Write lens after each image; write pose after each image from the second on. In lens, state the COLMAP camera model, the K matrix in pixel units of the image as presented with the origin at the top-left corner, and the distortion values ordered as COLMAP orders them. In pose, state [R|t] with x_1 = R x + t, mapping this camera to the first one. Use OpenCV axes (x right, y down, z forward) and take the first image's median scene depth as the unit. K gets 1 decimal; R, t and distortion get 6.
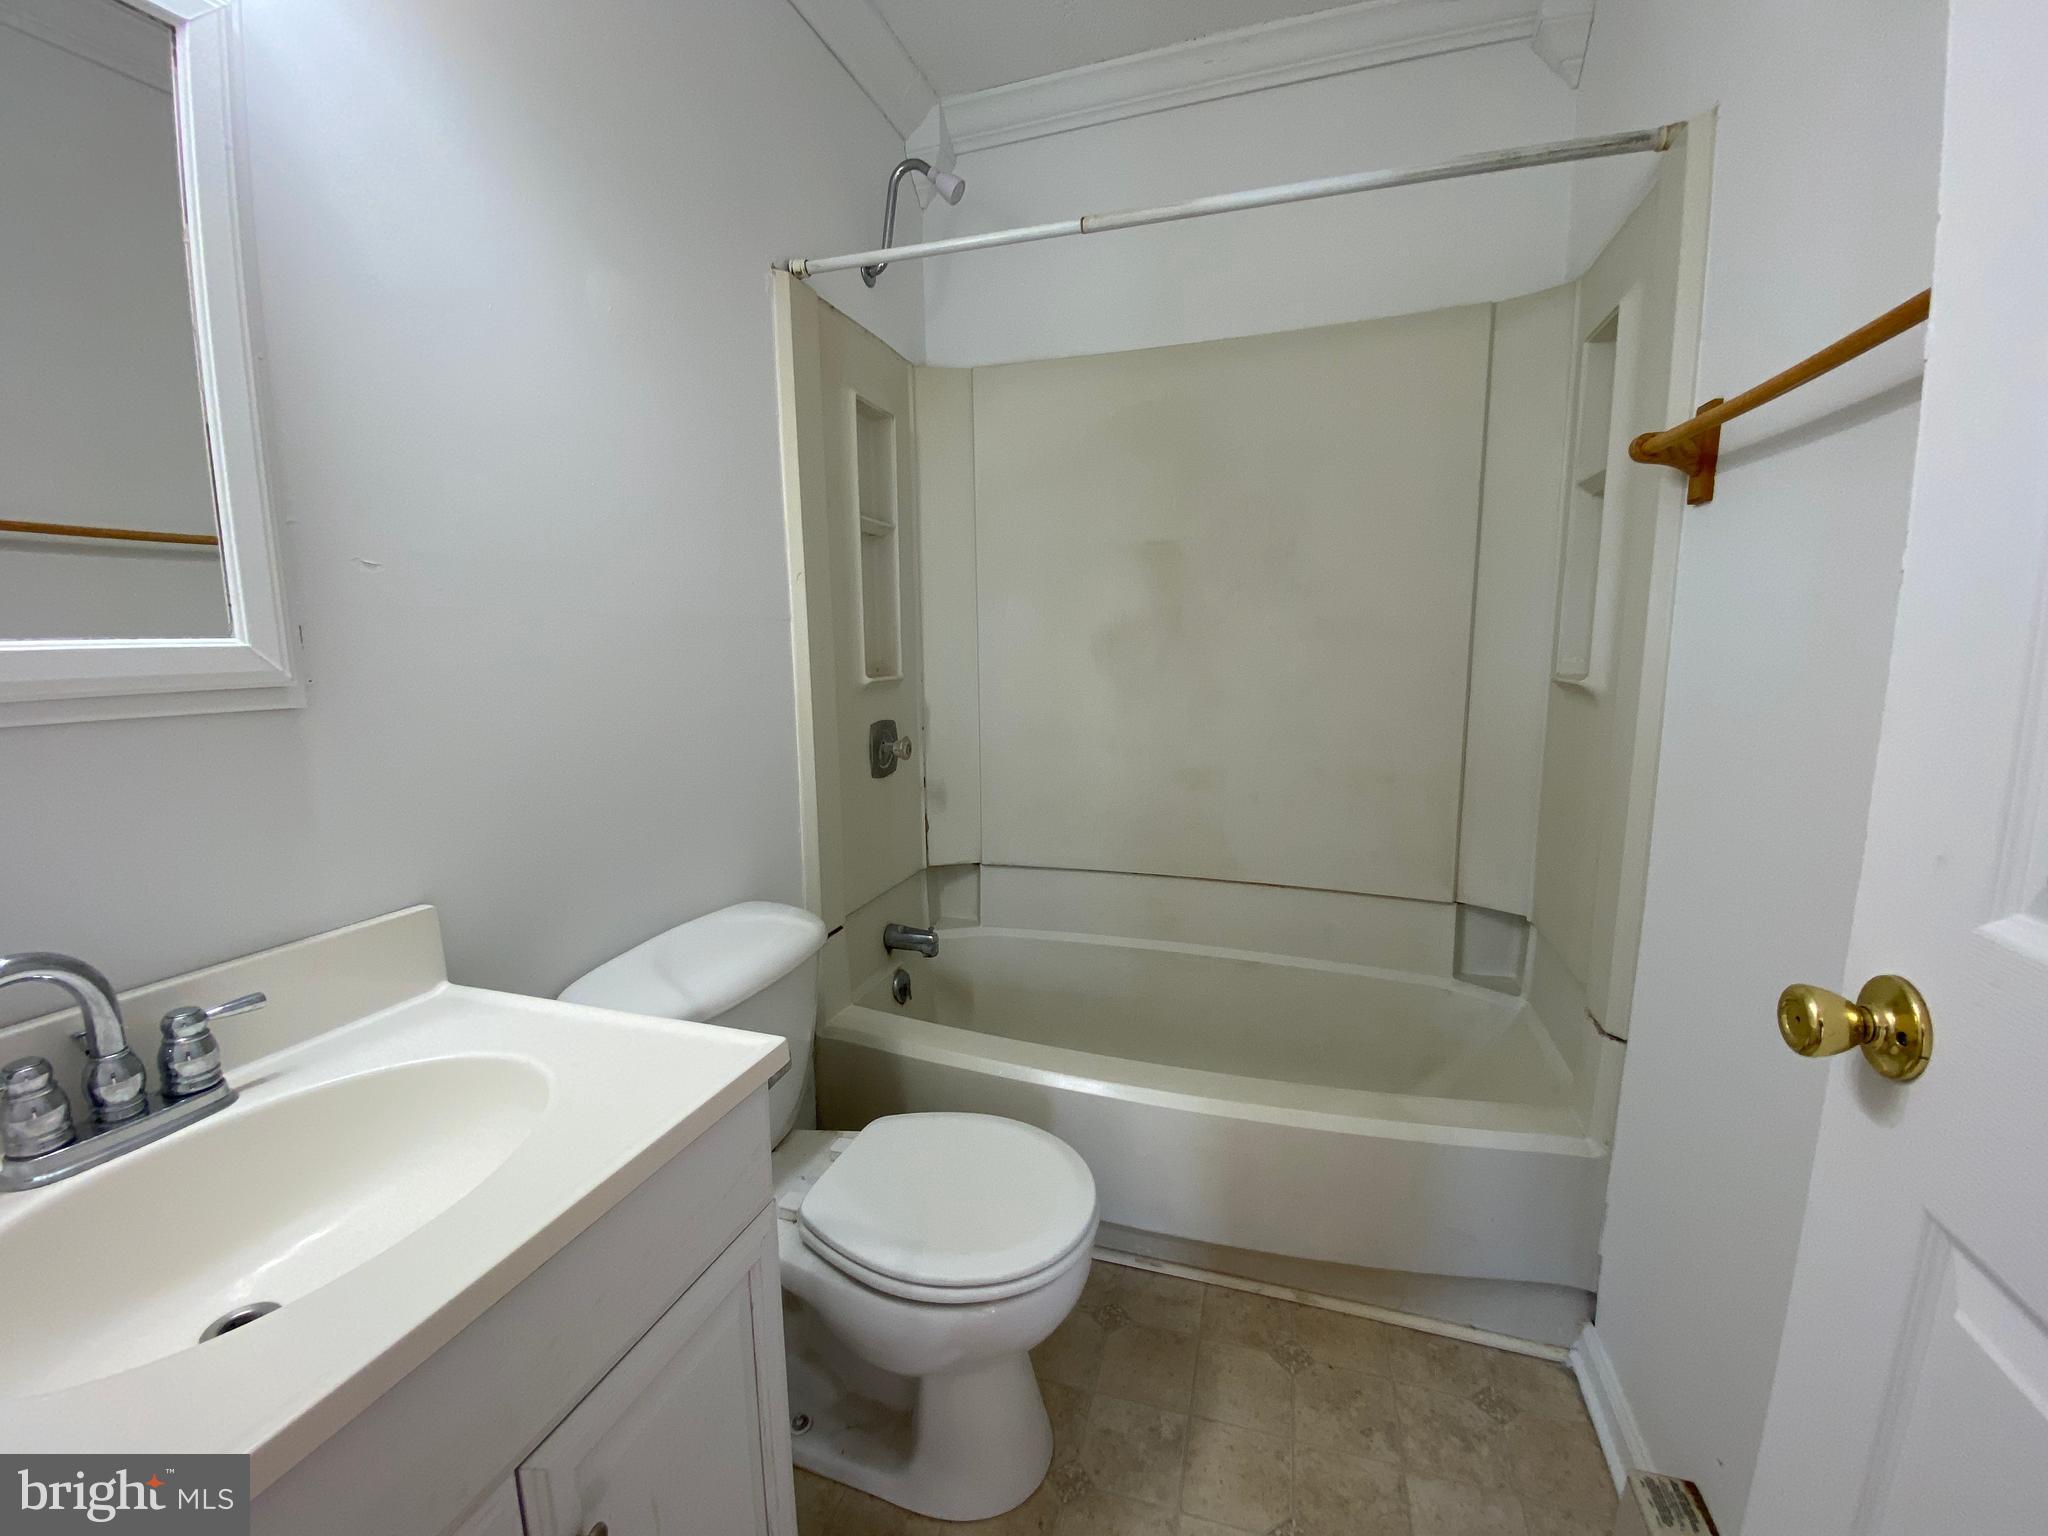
lens RADIAL K [[836.0, 0, 1015.4], [0, 836.0, 761.0], [0, 0, 1]] dist [0.034984, -0.025409]
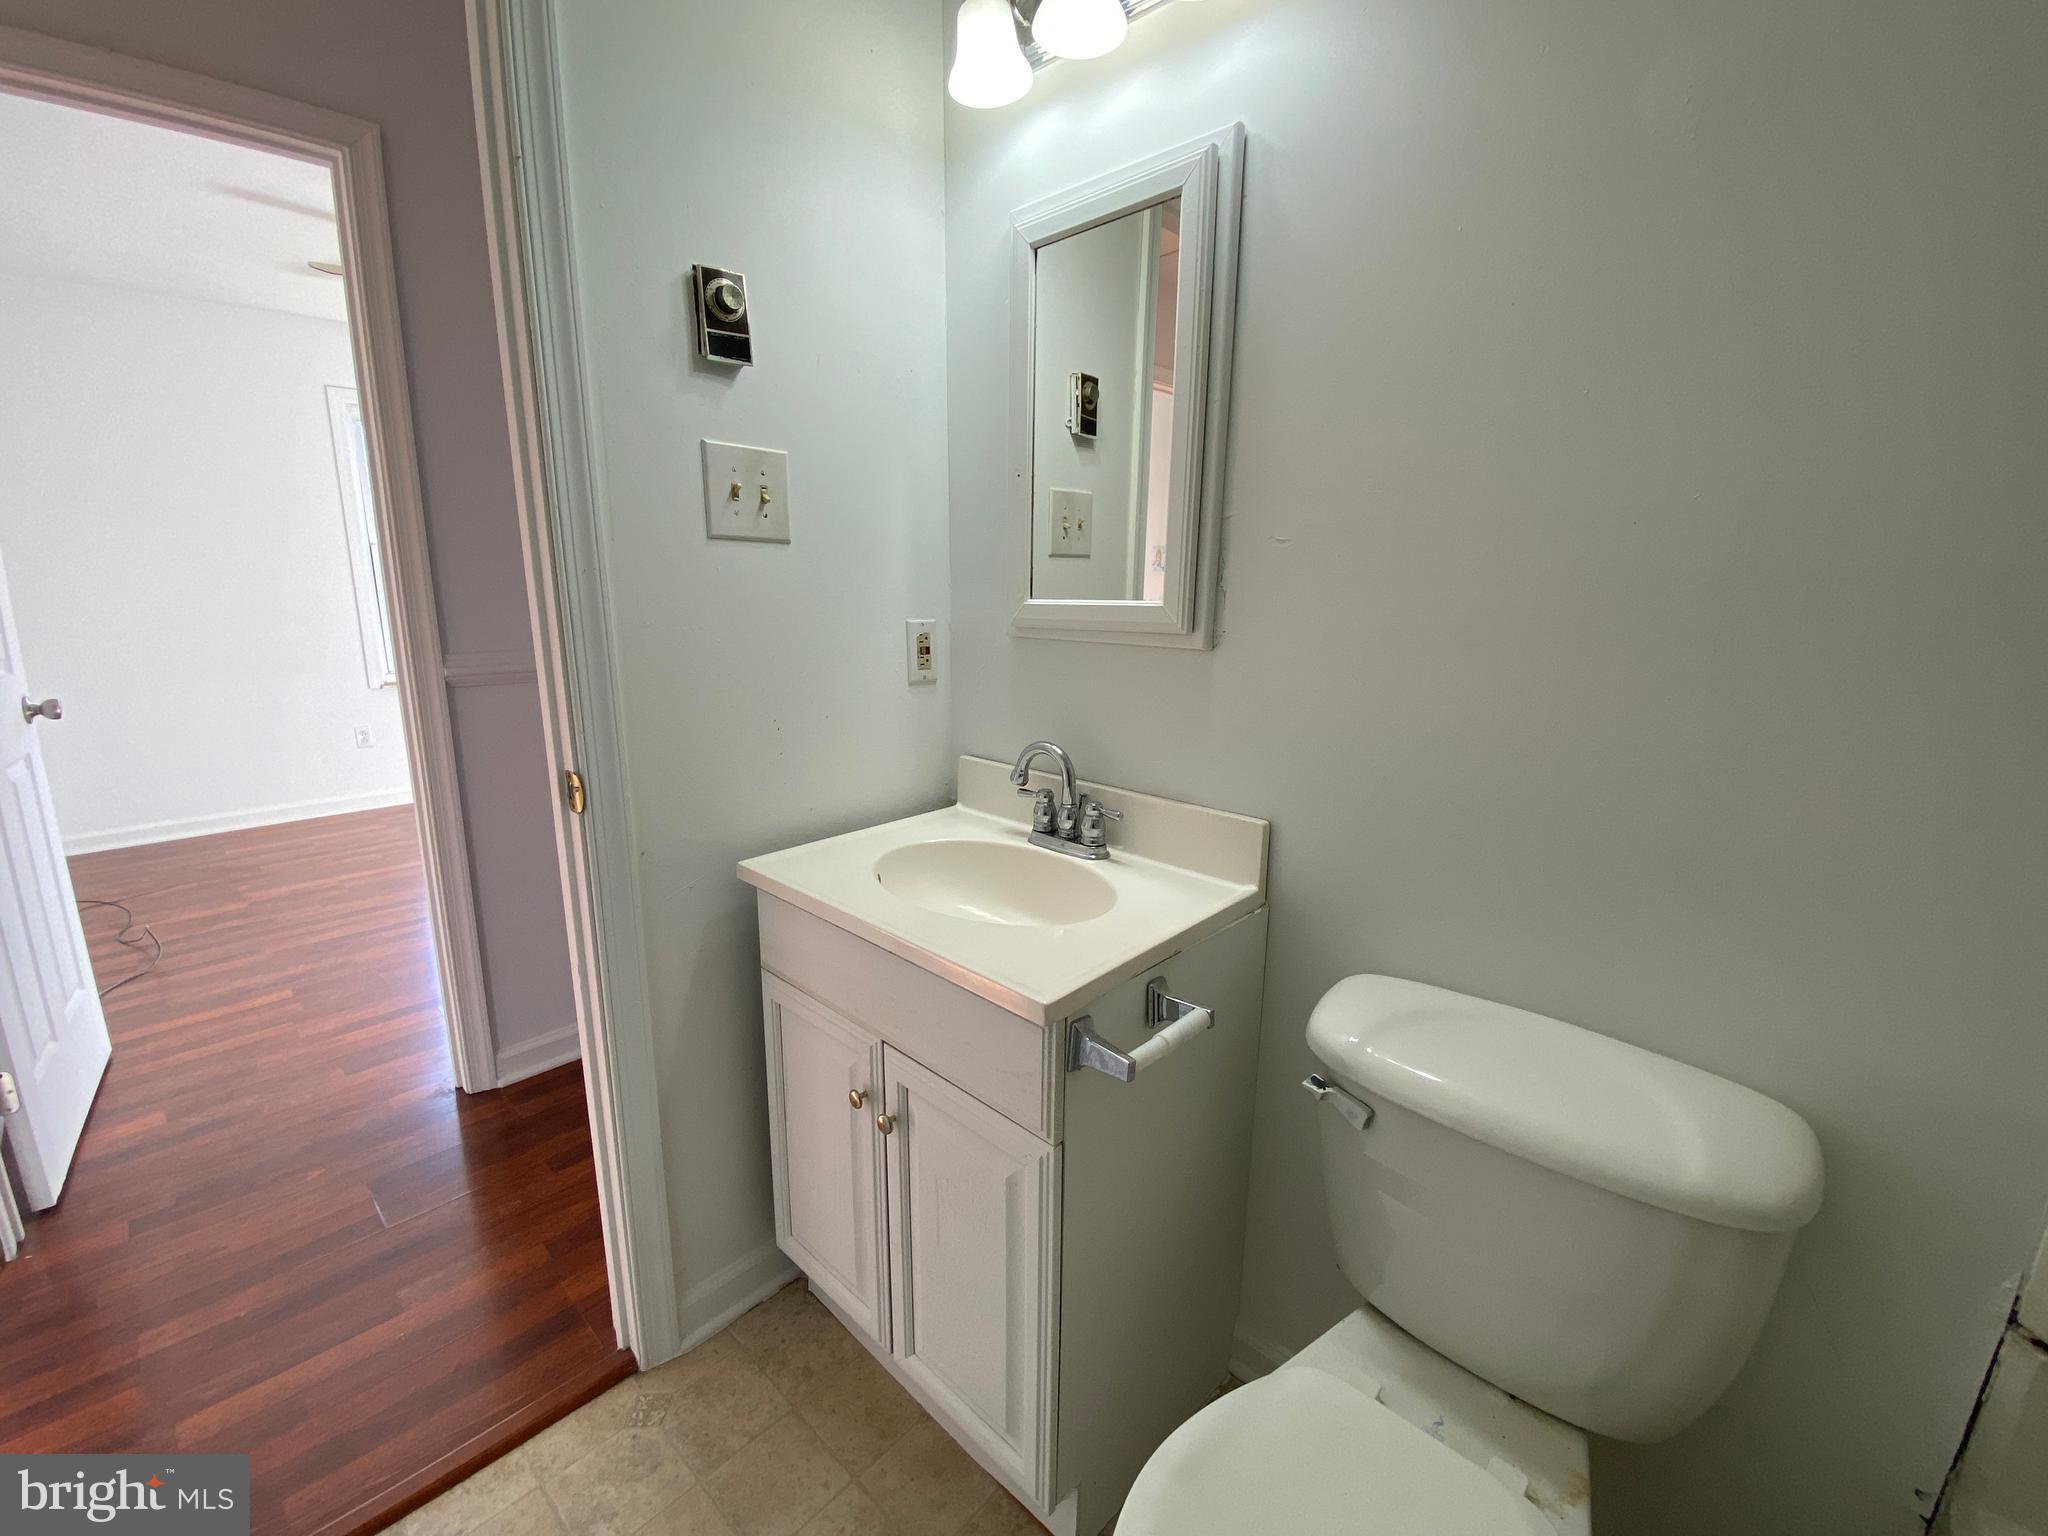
lens RADIAL K [[836.0, 0, 1015.4], [0, 836.0, 761.0], [0, 0, 1]] dist [0.034984, -0.025409]
pose [[-0.426725, 0.212516, -0.879058, 0.589951], [-0.112377, 0.952006, 0.284703, -0.256073], [0.897373, 0.220276, -0.382362, 1.540168]]
